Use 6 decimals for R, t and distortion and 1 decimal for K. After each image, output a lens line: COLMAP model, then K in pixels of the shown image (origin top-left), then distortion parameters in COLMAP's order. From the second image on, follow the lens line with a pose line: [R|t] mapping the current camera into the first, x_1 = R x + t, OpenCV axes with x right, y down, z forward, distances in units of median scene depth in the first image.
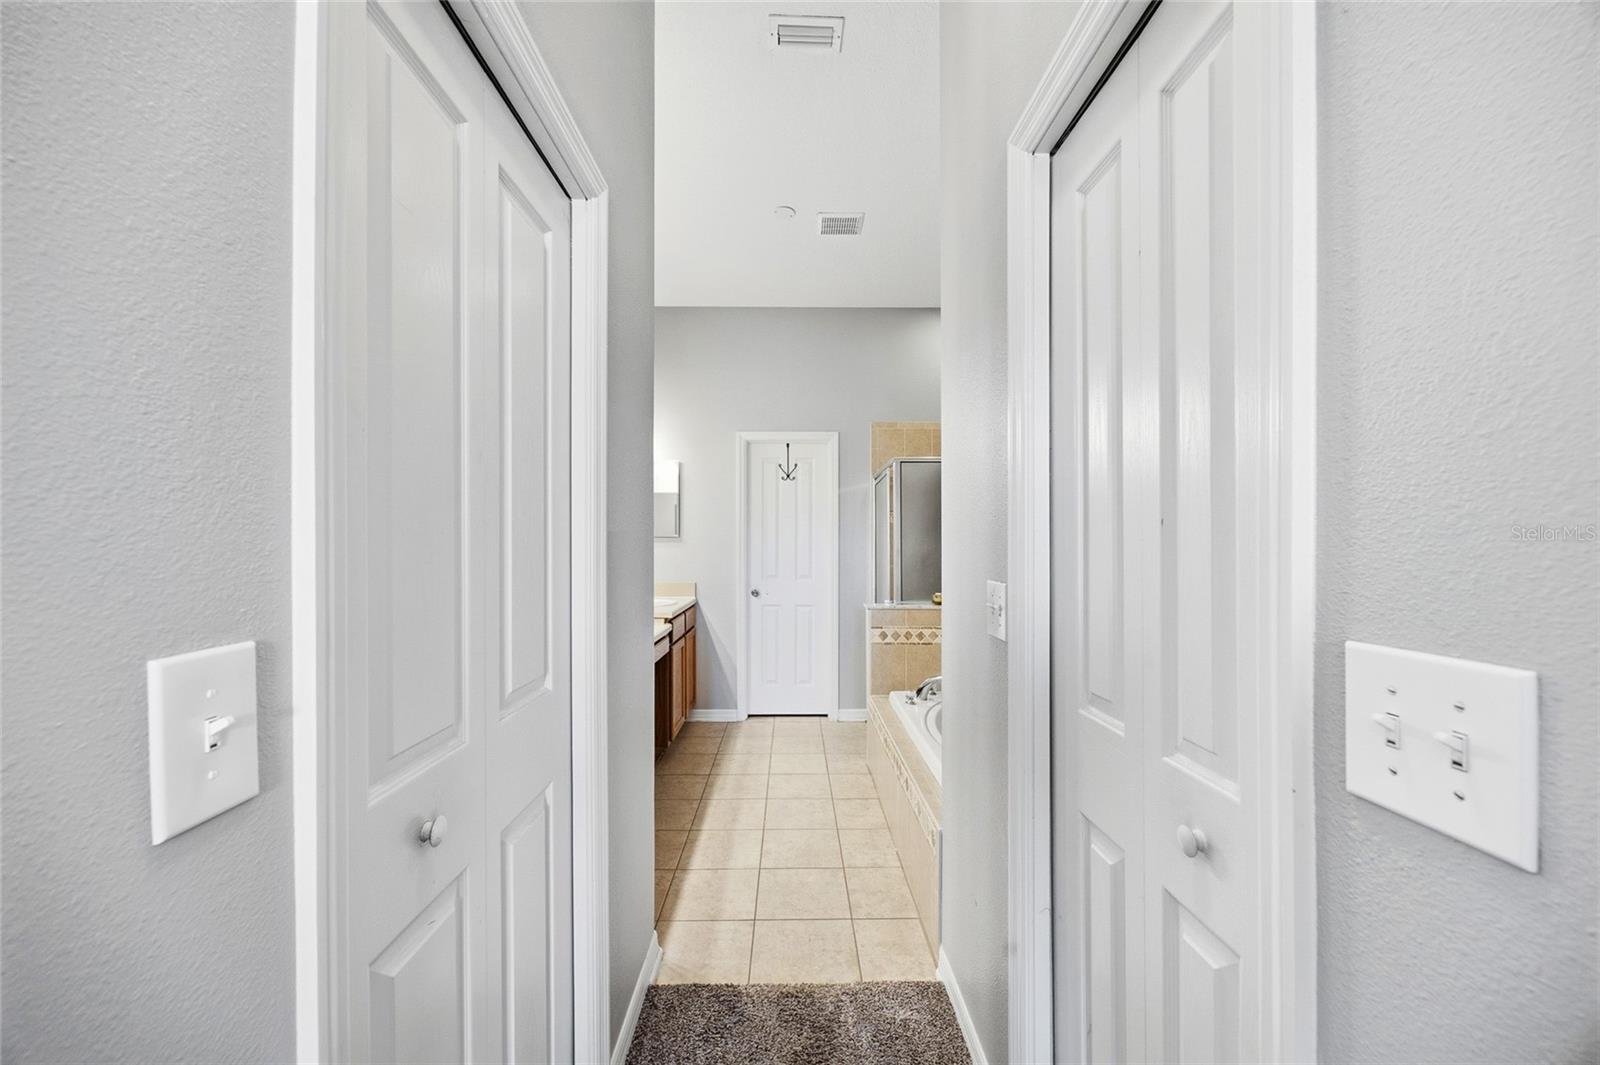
lens RADIAL K [[636.2, 0, 797.0], [0, 636.2, 539.1], [0, 0, 1]] dist [0.001588, 0.000020]
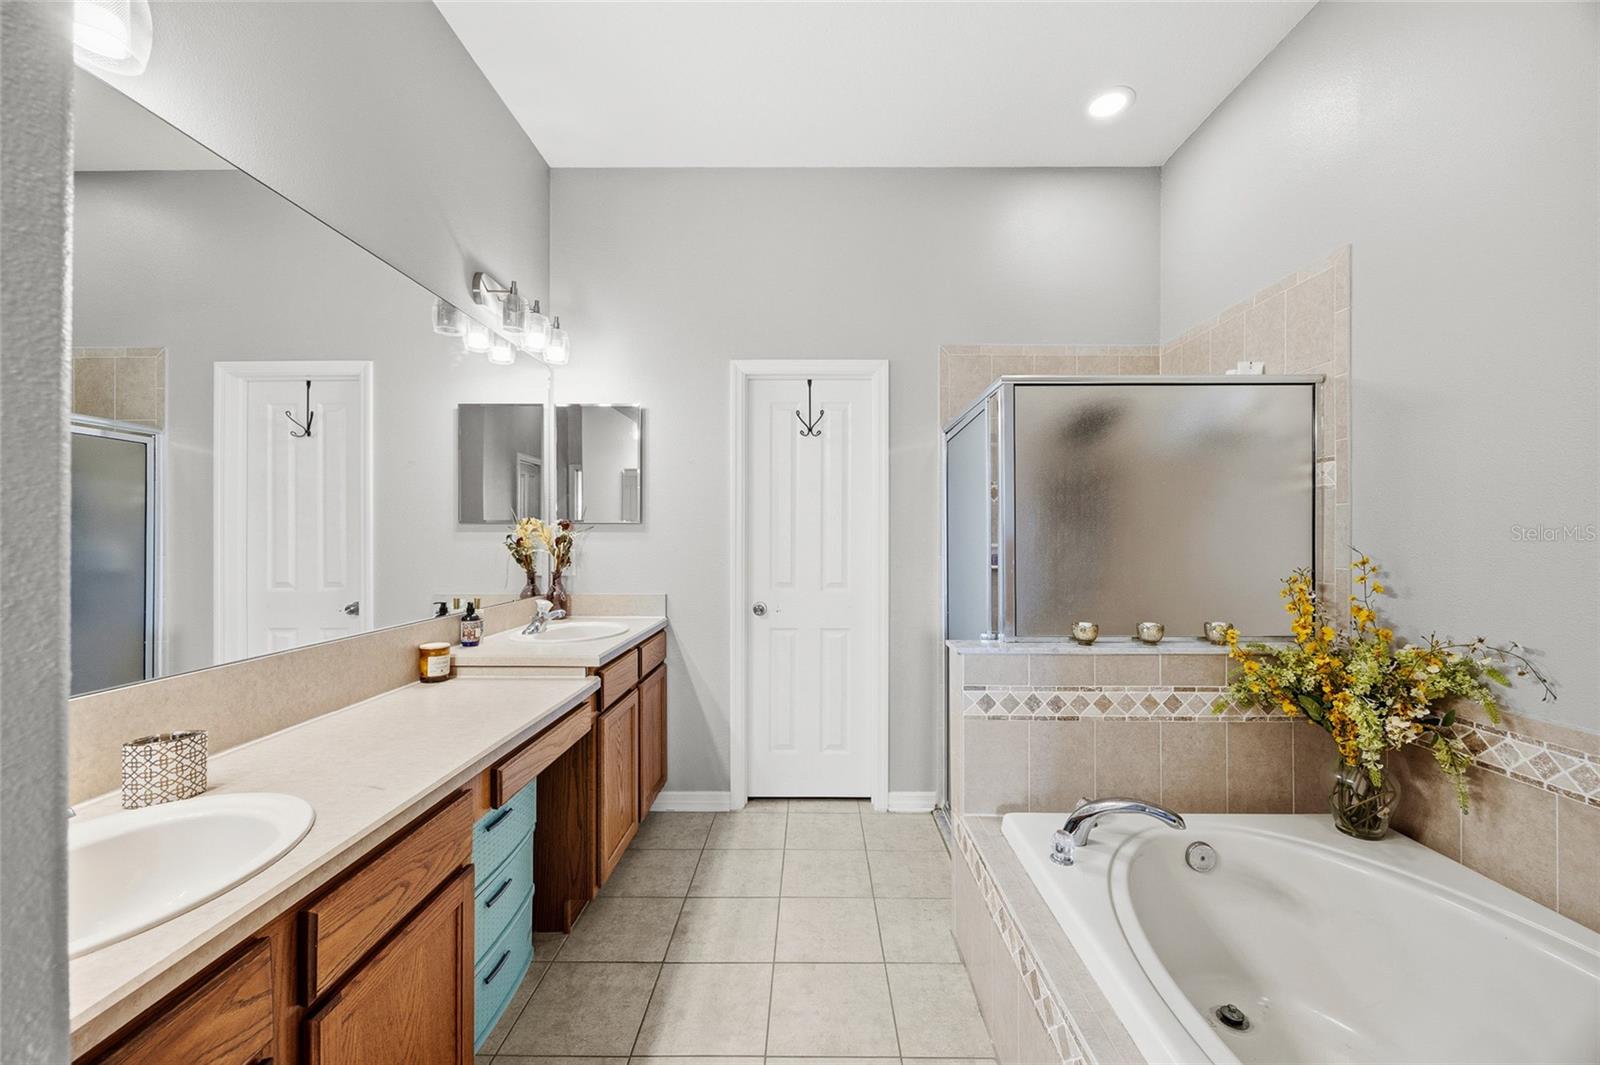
lens RADIAL K [[636.2, 0, 791.3], [0, 636.2, 535.6], [0, 0, 1]] dist [0.001588, 0.000020]
pose [[0.999008, -0.000100, -0.044539, -0.004552], [0.000383, 0.999980, 0.006358, 0.005328], [0.044537, -0.006368, 0.998987, 0.375128]]
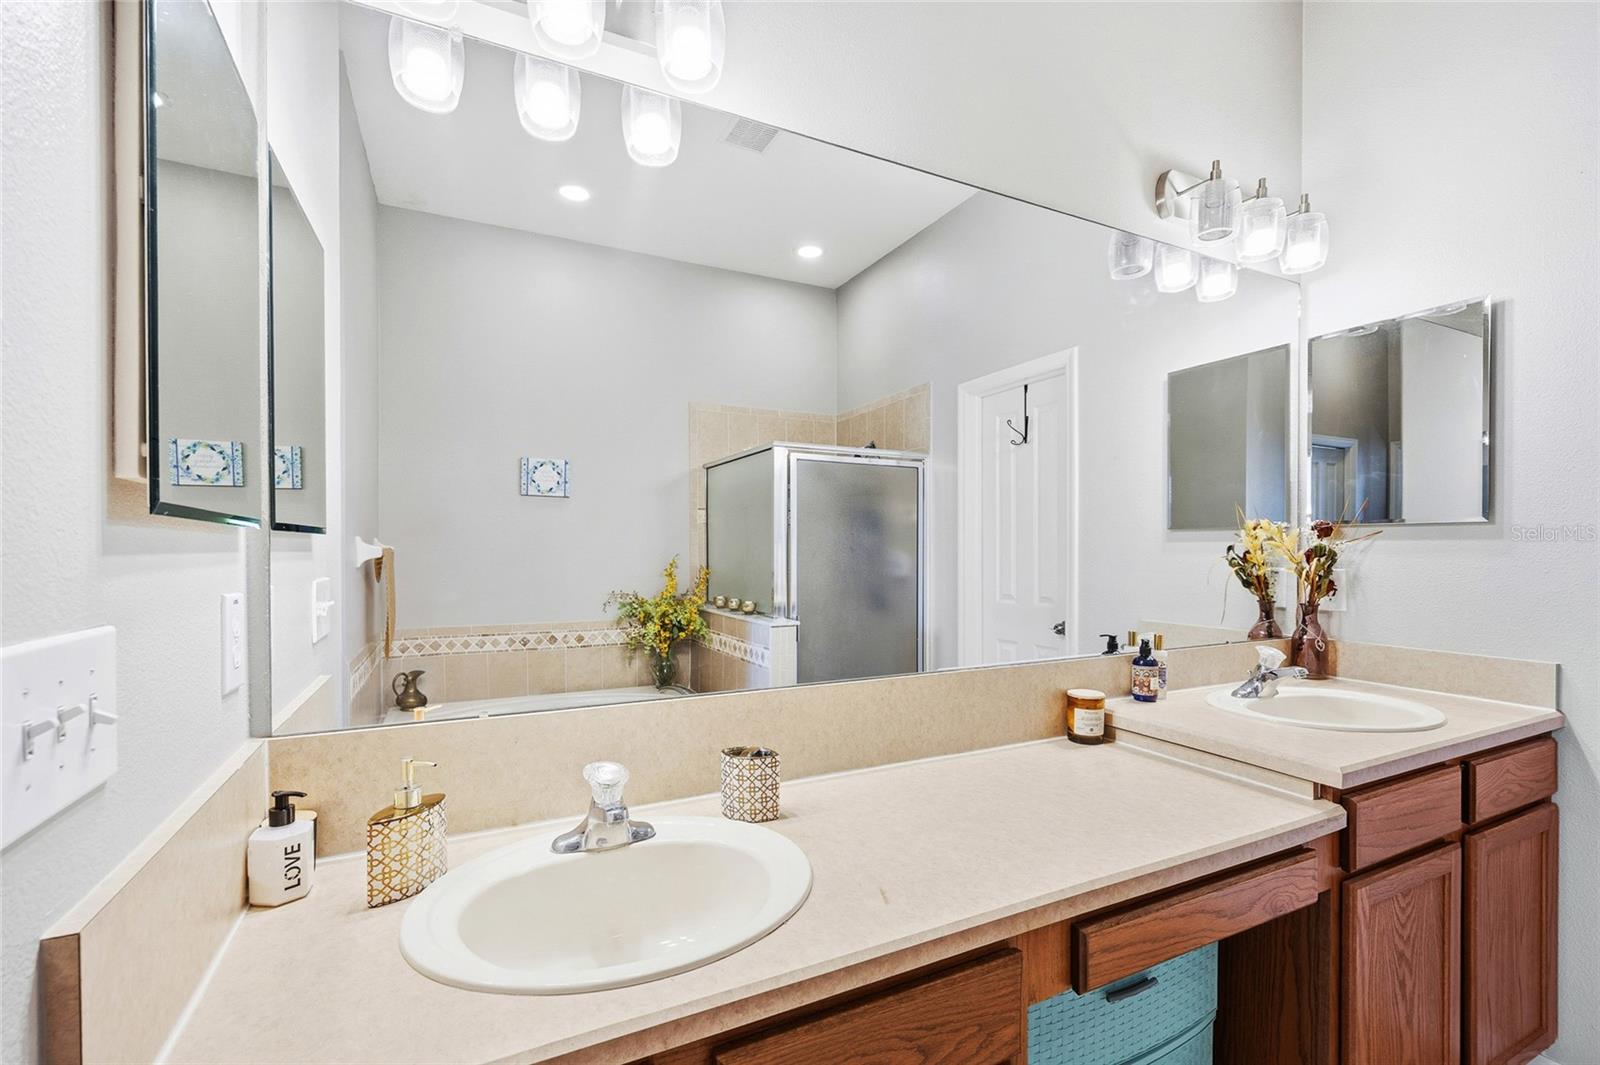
lens RADIAL K [[698.7, 0, 791.7], [0, 698.7, 553.1], [0, 0, 1]] dist [-0.000209, 0.000458]
pose [[0.437979, 0.006046, -0.898965, -0.013876], [0.006374, 0.999931, 0.009831, 0.007229], [0.898963, -0.010036, 0.437910, 0.516171]]
